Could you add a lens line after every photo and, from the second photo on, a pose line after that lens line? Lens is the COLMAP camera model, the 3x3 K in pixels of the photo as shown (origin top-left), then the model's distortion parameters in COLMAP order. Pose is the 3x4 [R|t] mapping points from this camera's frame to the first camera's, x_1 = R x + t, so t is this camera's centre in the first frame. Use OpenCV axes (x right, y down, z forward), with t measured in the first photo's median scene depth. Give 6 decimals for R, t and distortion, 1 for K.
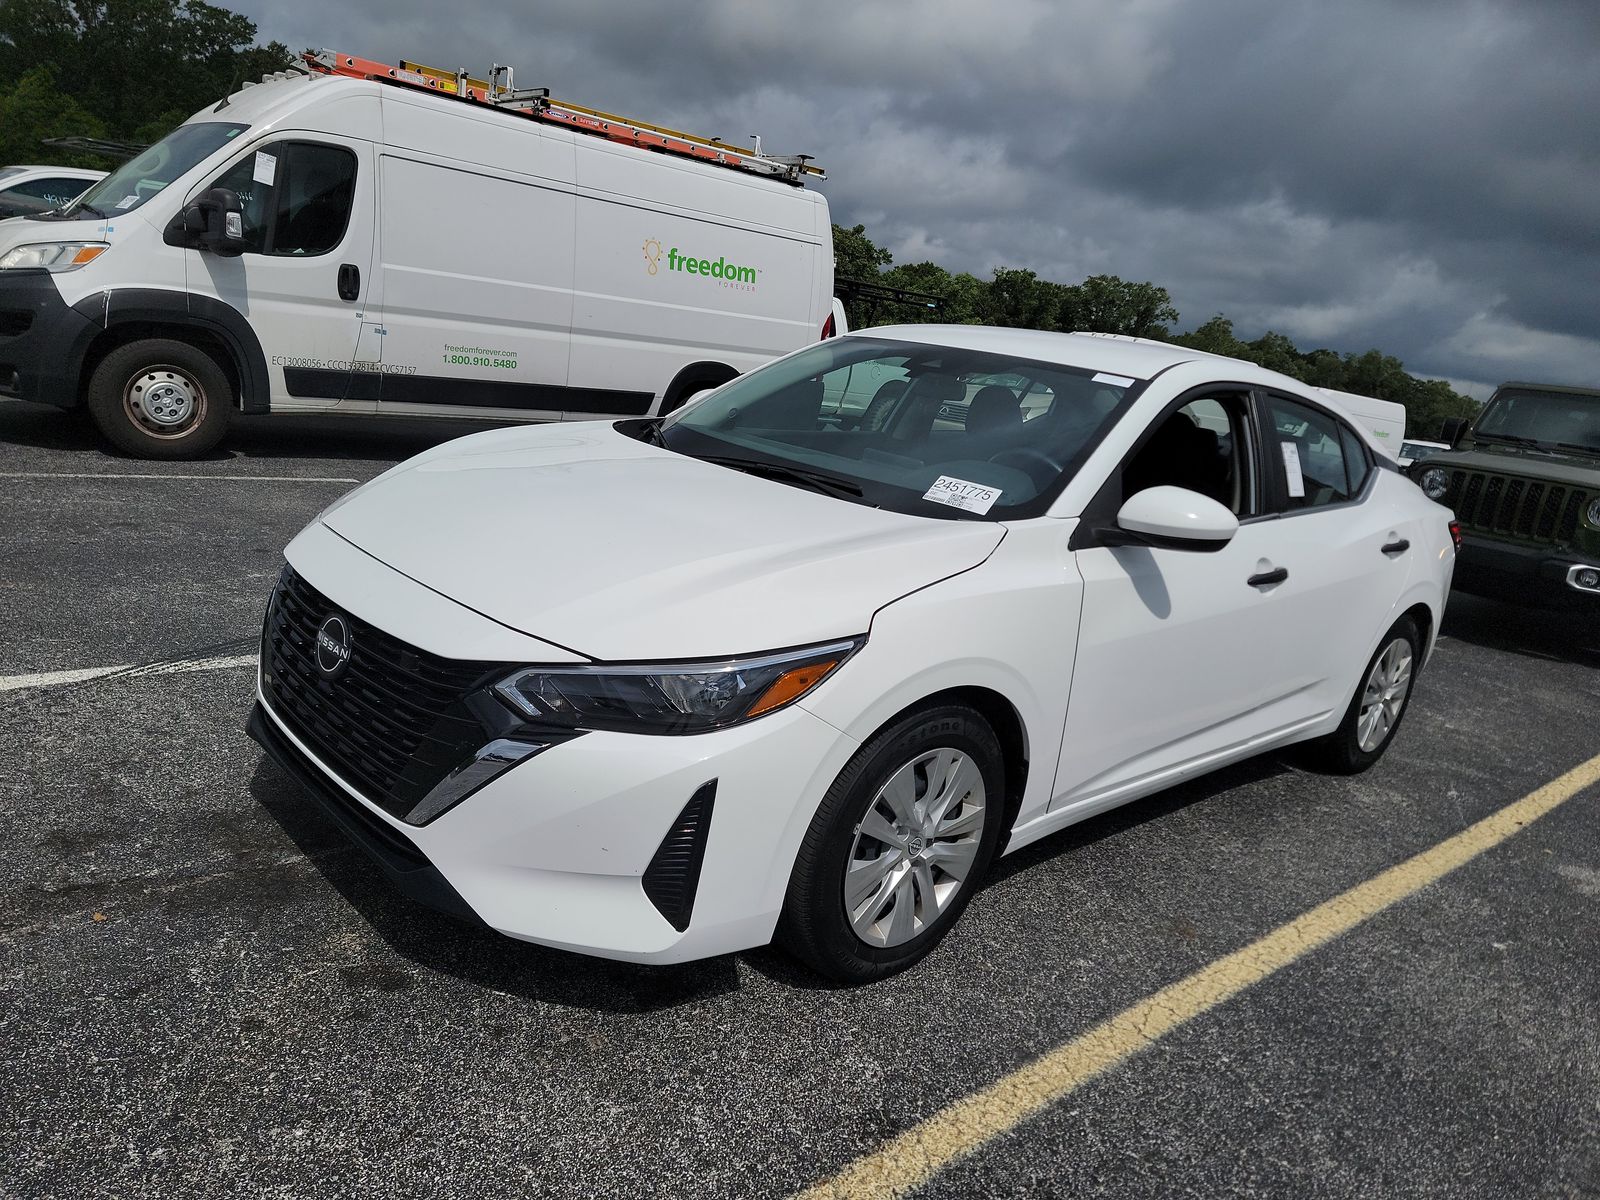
lens RADIAL K [[1129.6, 0, 807.2], [0, 1129.6, 493.2], [0, 0, 1]] dist [0.031251, -0.000535]
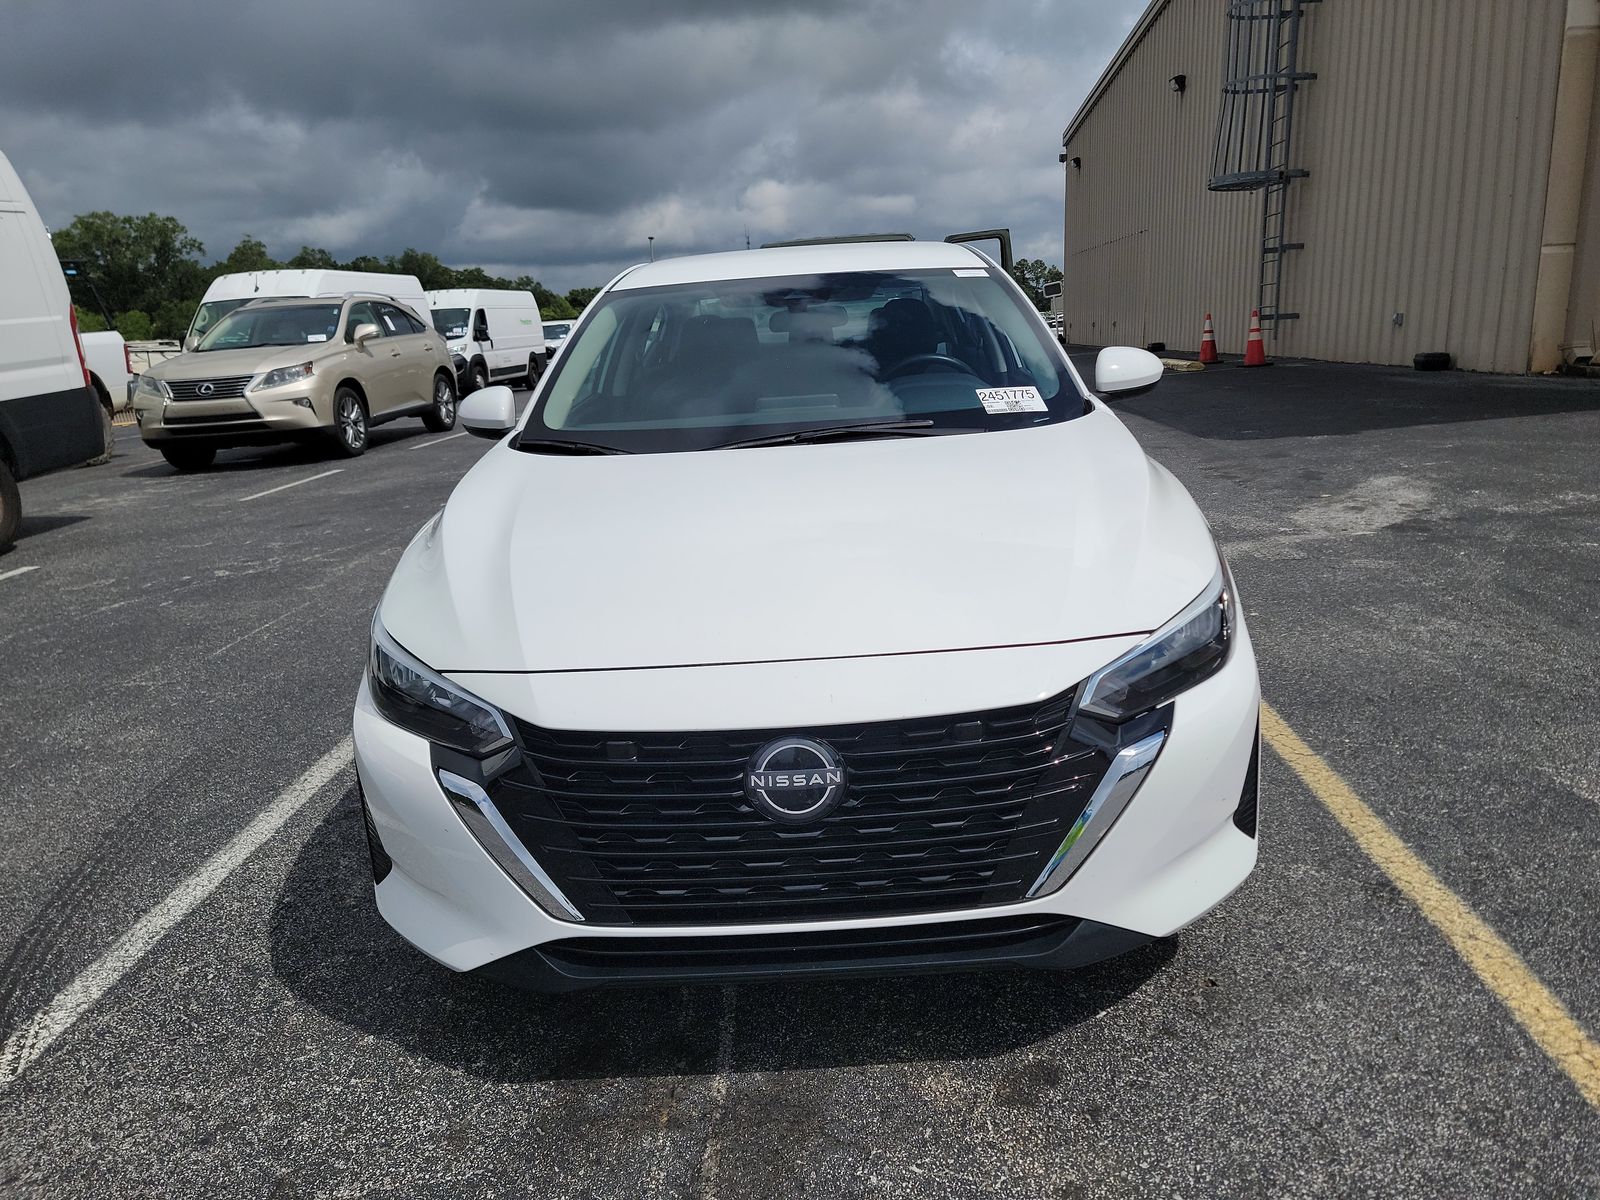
lens RADIAL K [[1139.7, 0, 801.1], [0, 1139.7, 523.5], [0, 0, 1]] dist [0.115370, -0.113270]
pose [[0.680964, -0.328777, 0.654365, -0.270257], [0.266041, 0.943569, 0.197228, -0.056333], [-0.682283, 0.039783, 0.730005, 0.132616]]
